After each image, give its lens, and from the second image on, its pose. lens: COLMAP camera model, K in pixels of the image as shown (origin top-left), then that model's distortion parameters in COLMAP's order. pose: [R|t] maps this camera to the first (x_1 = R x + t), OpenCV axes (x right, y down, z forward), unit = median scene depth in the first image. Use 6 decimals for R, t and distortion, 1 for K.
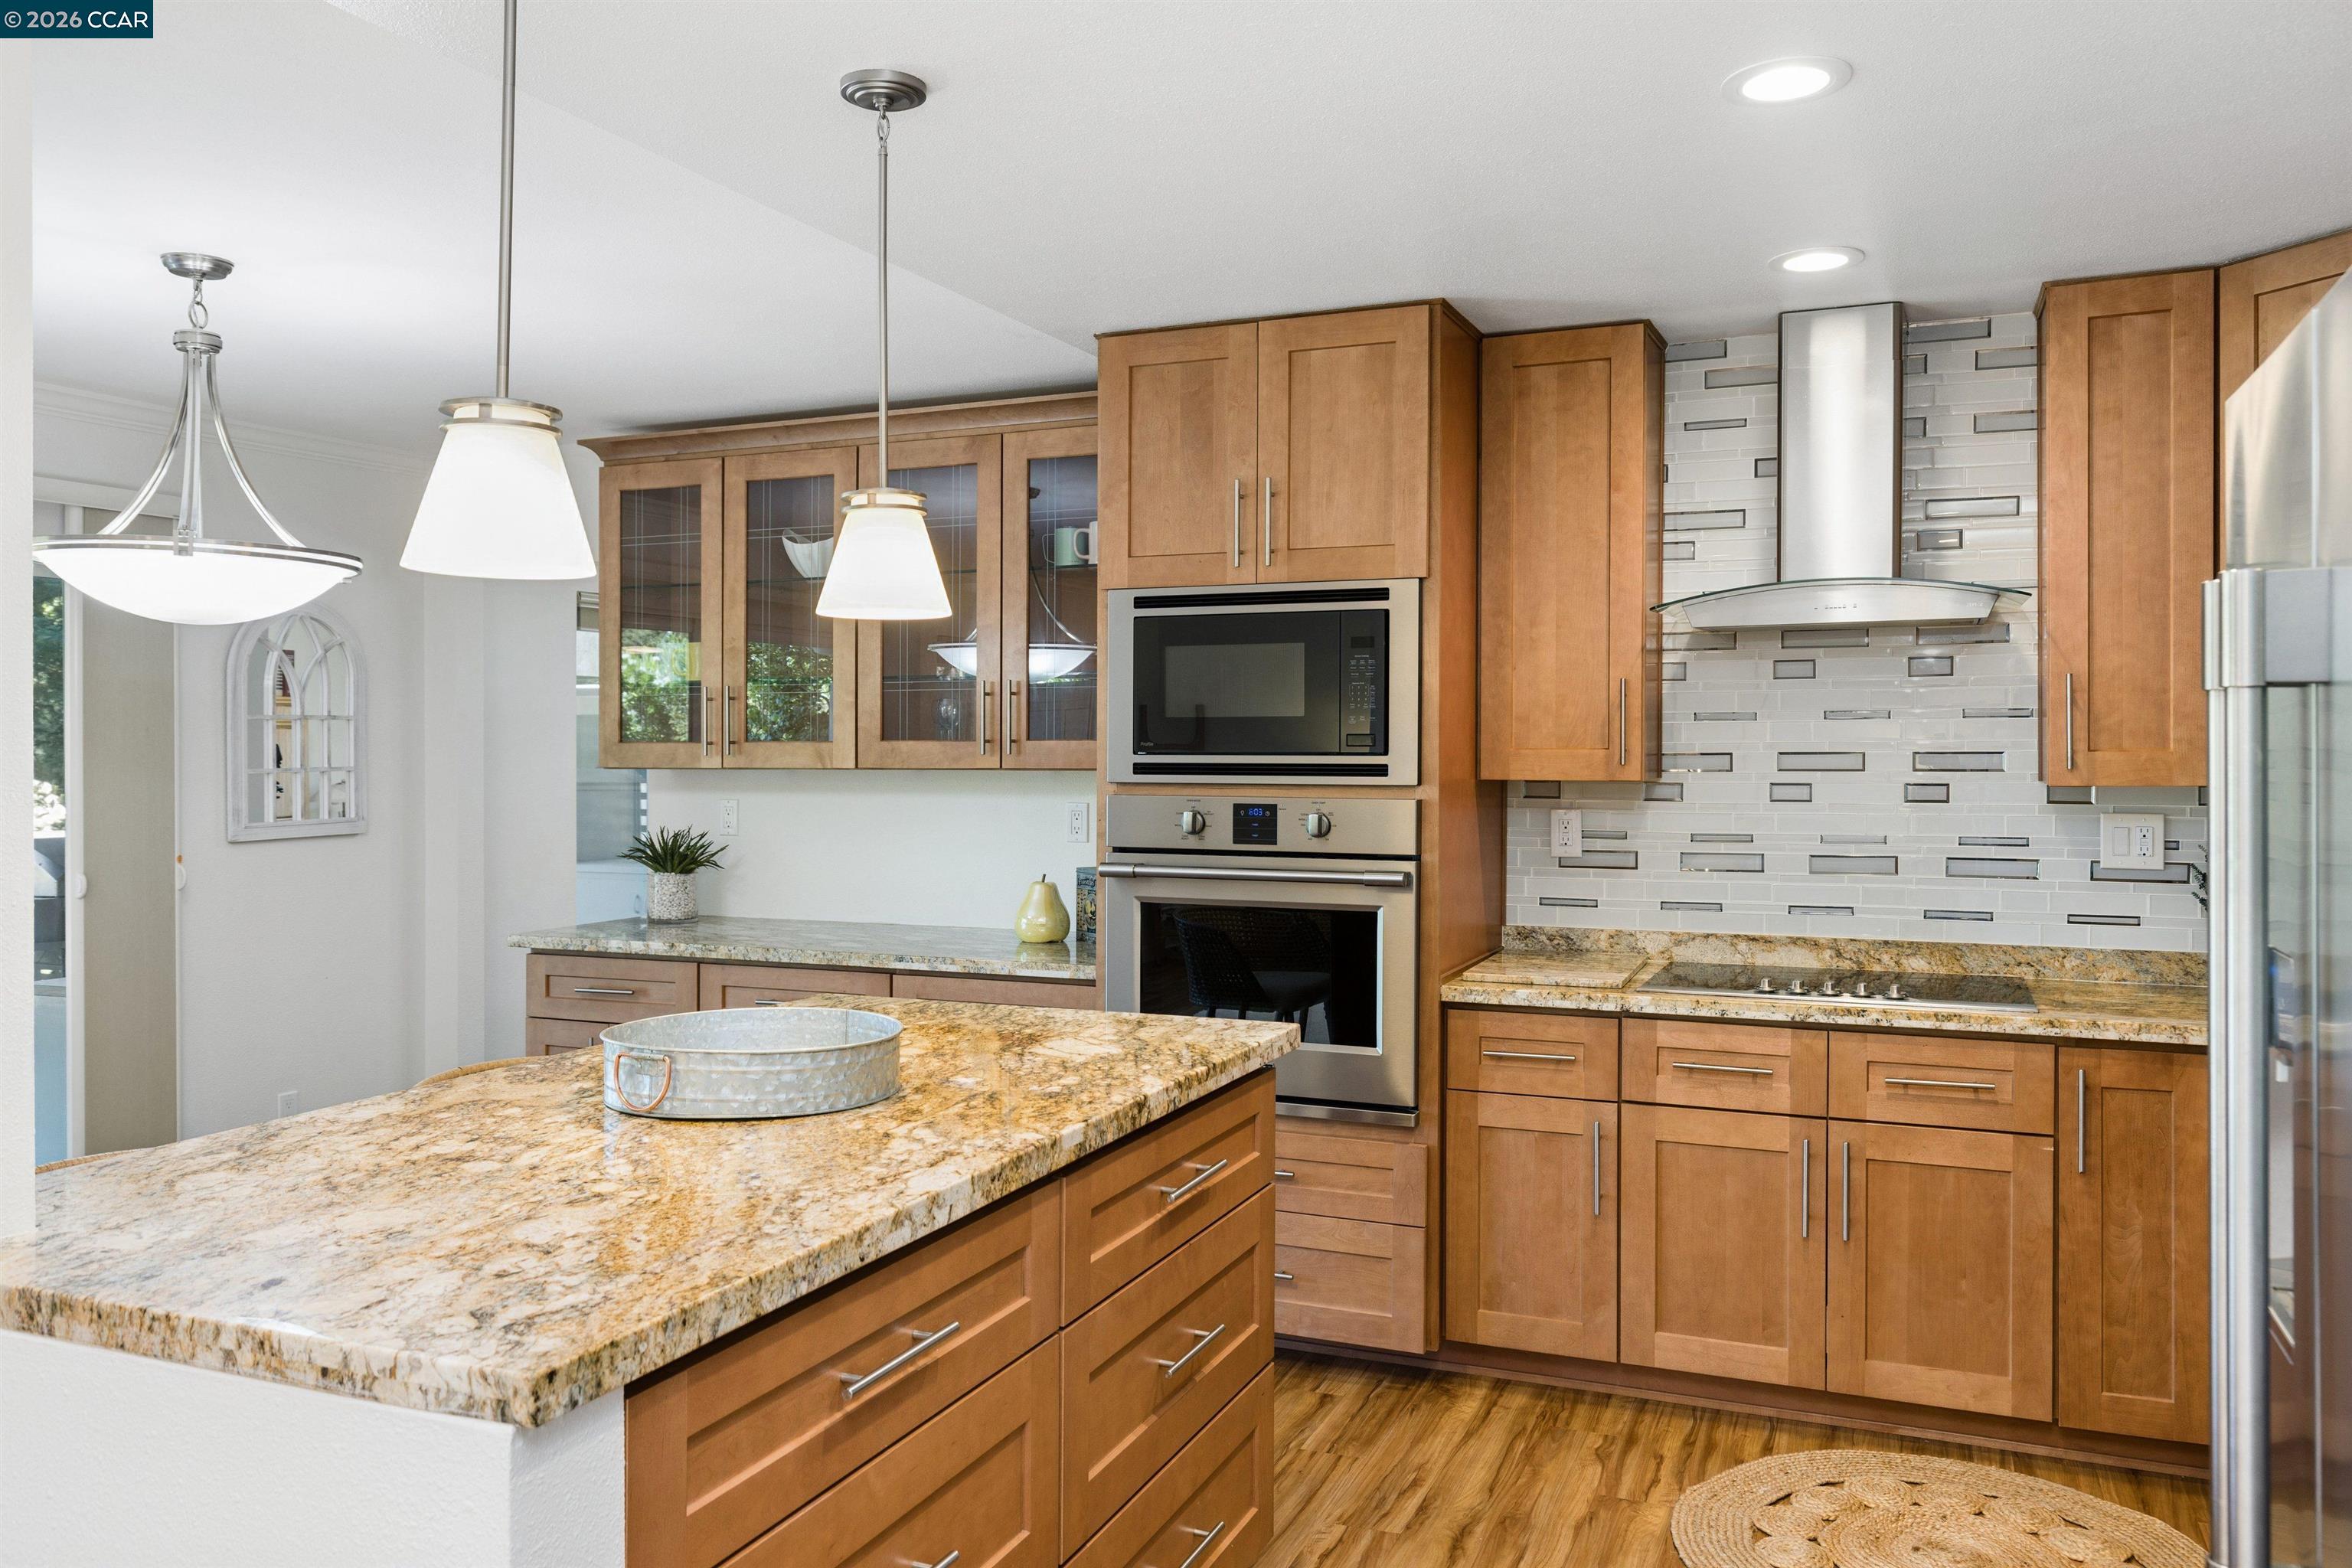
lens RADIAL K [[1701.9, 0, 1185.8], [0, 1701.9, 765.1], [0, 0, 1]] dist [-0.001691, 0.004432]
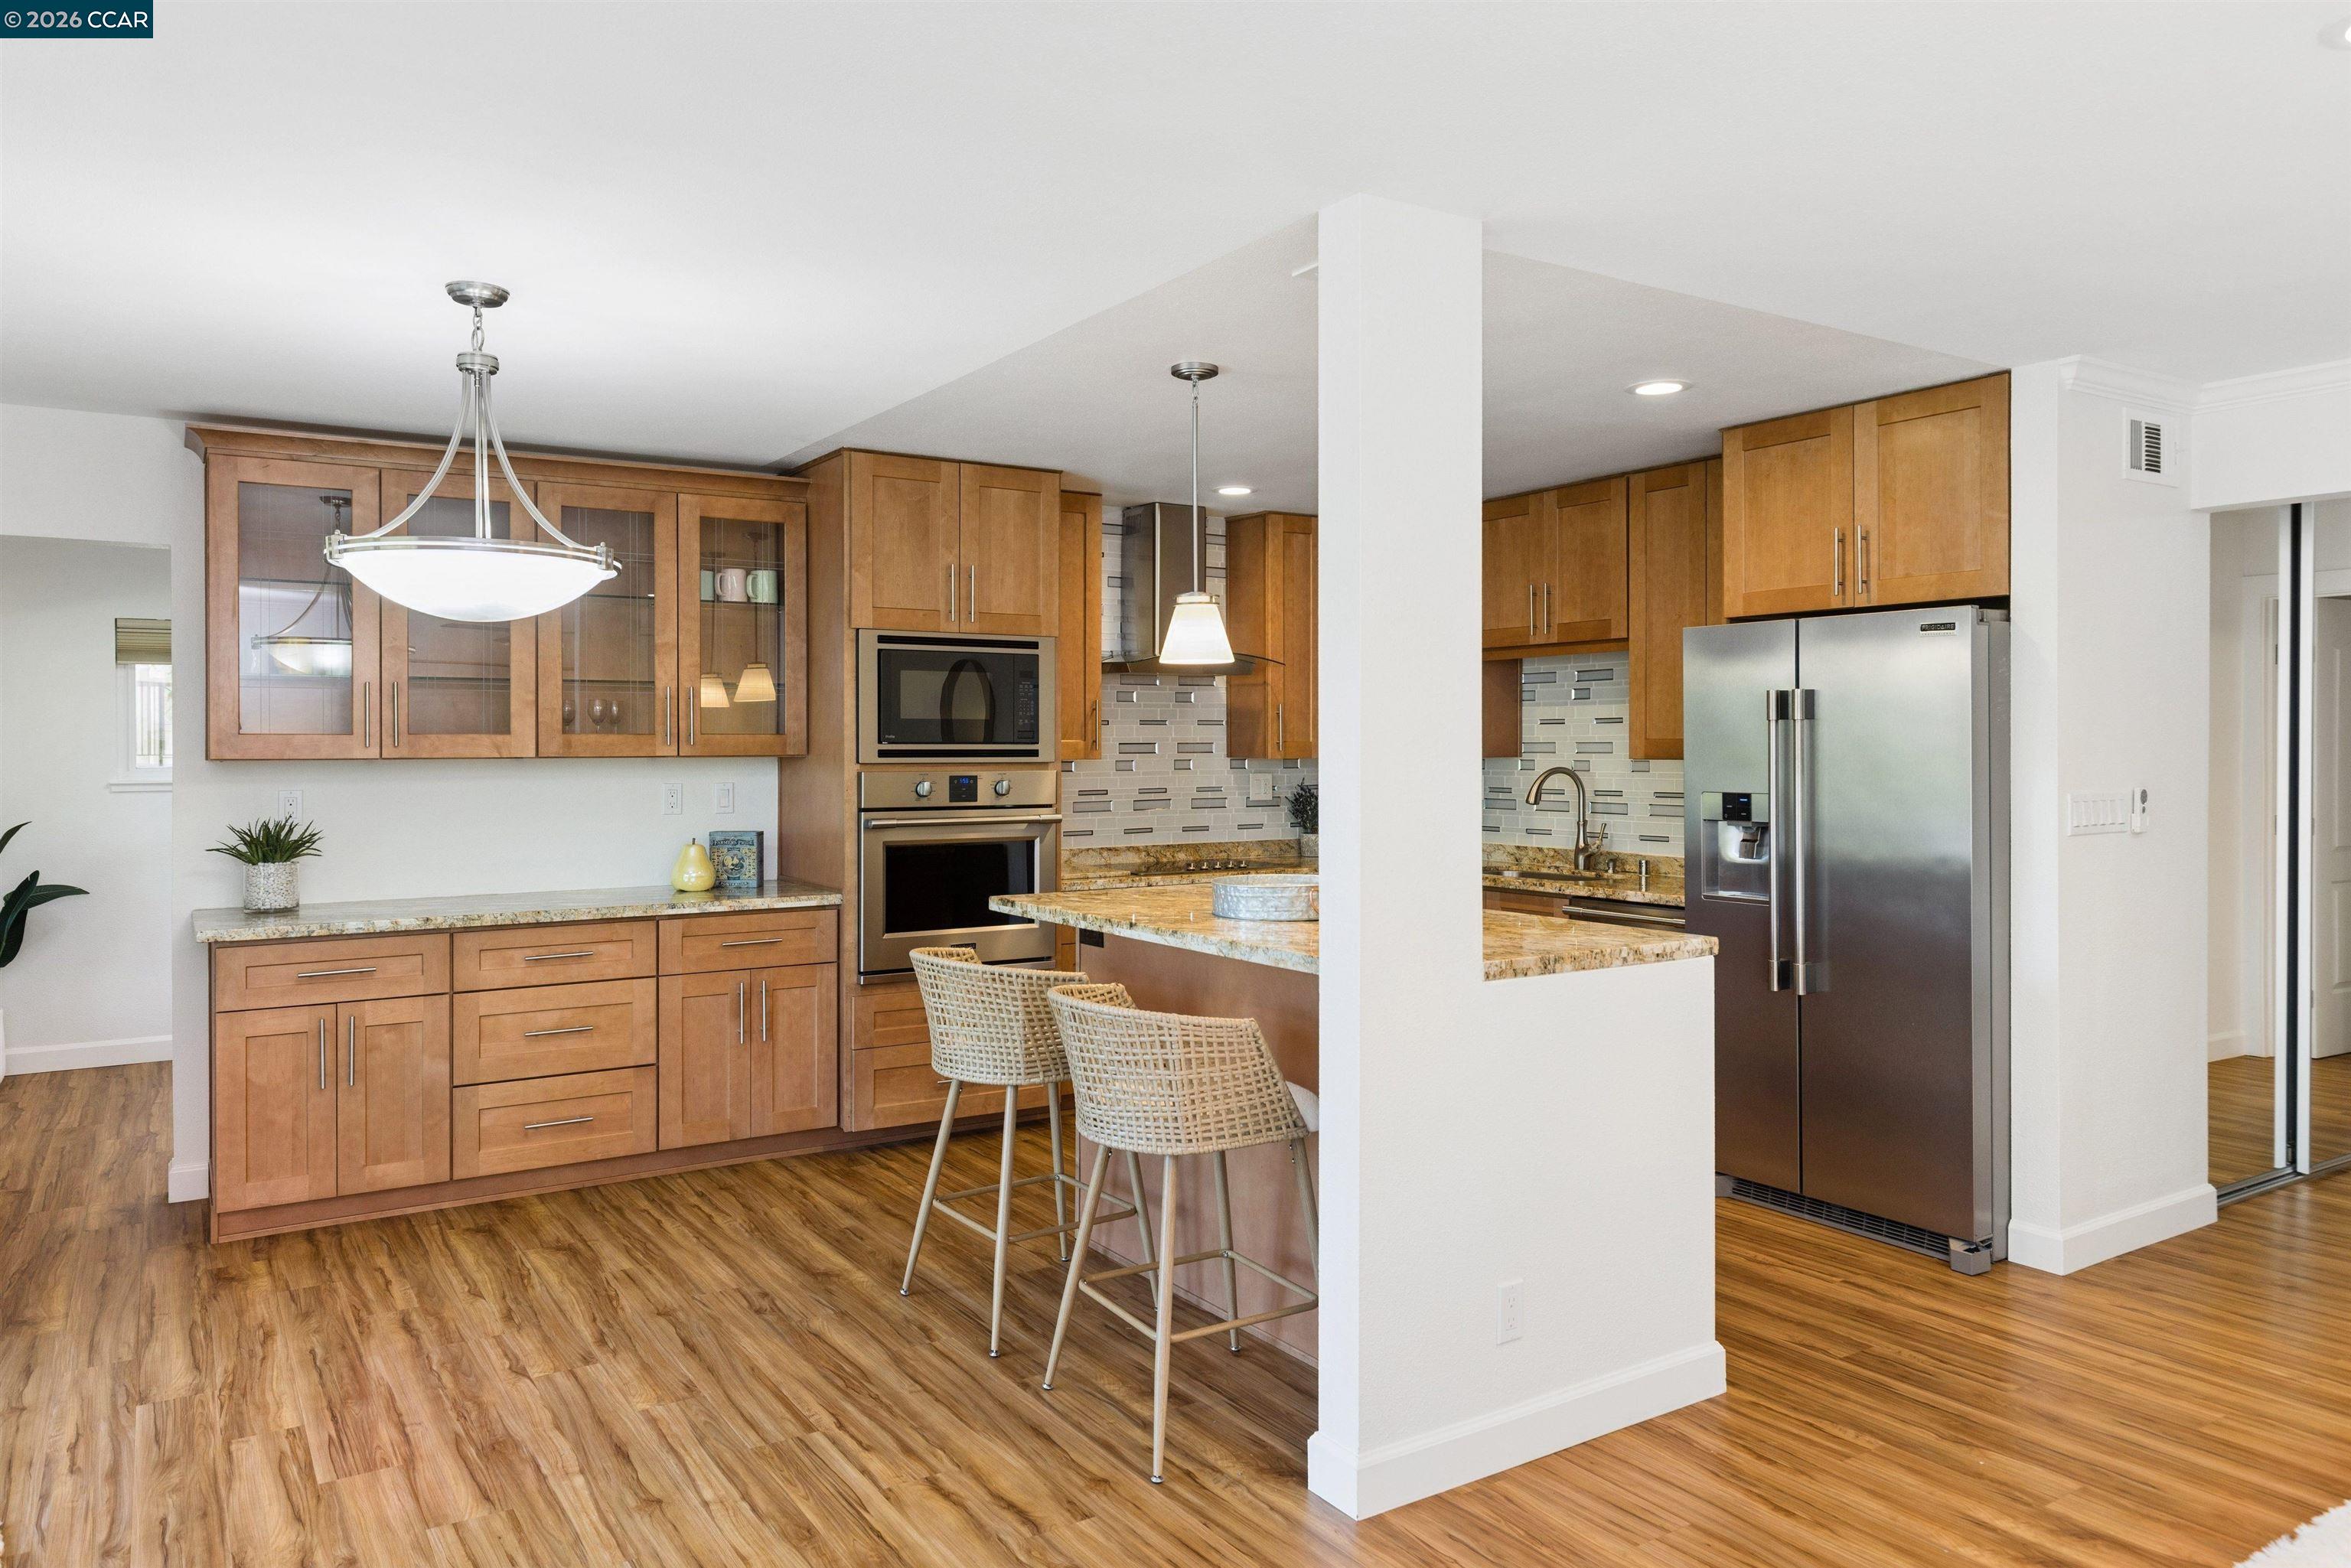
lens RADIAL K [[1511.4, 0, 1130.8], [0, 1511.4, 769.1], [0, 0, 1]] dist [0.016190, -0.004685]
pose [[0.577131, -0.012685, 0.816553, -0.974738], [0.009377, 0.999916, 0.008906, 0.005829], [-0.816598, 0.002517, 0.577201, 0.082902]]
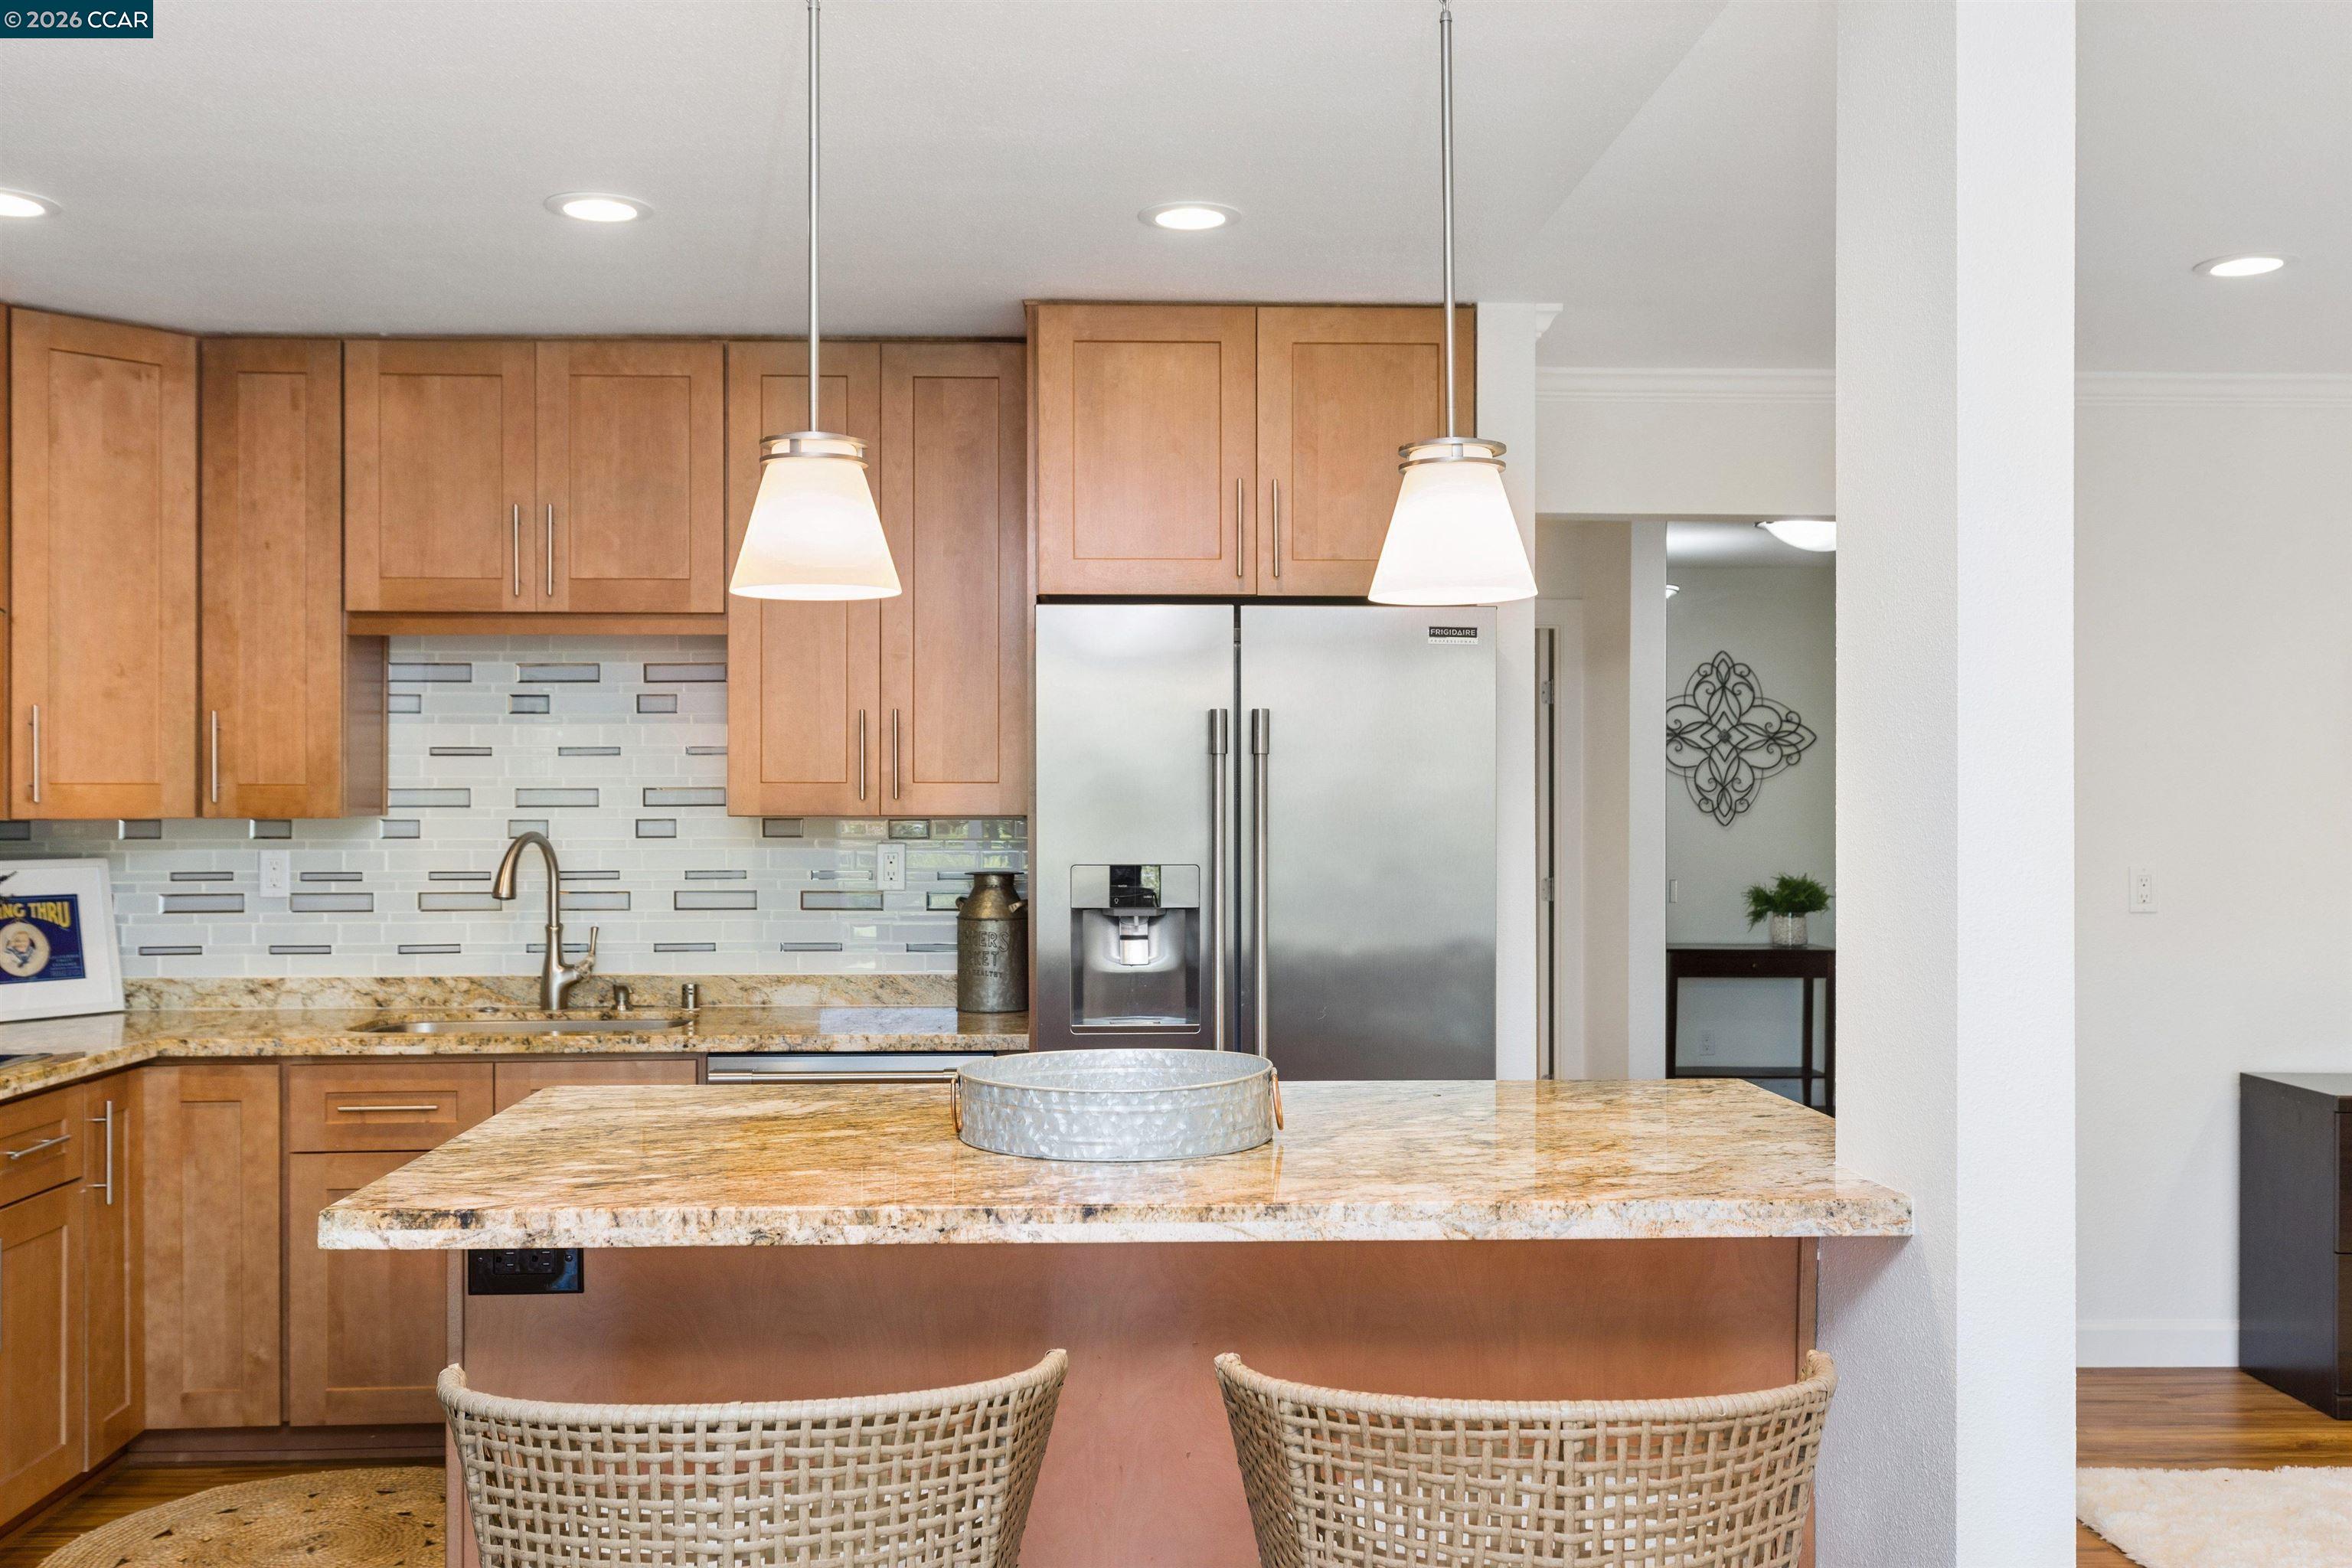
lens RADIAL K [[2143.9, 0, 1163.0], [0, 2143.9, 784.7], [0, 0, 1]] dist [0.008249, 0.000000]
pose [[-0.419793, 0.006786, 0.907595, -0.736507], [0.010257, 0.999944, -0.002732, 0.001906], [-0.907562, 0.008163, -0.419839, 0.805791]]
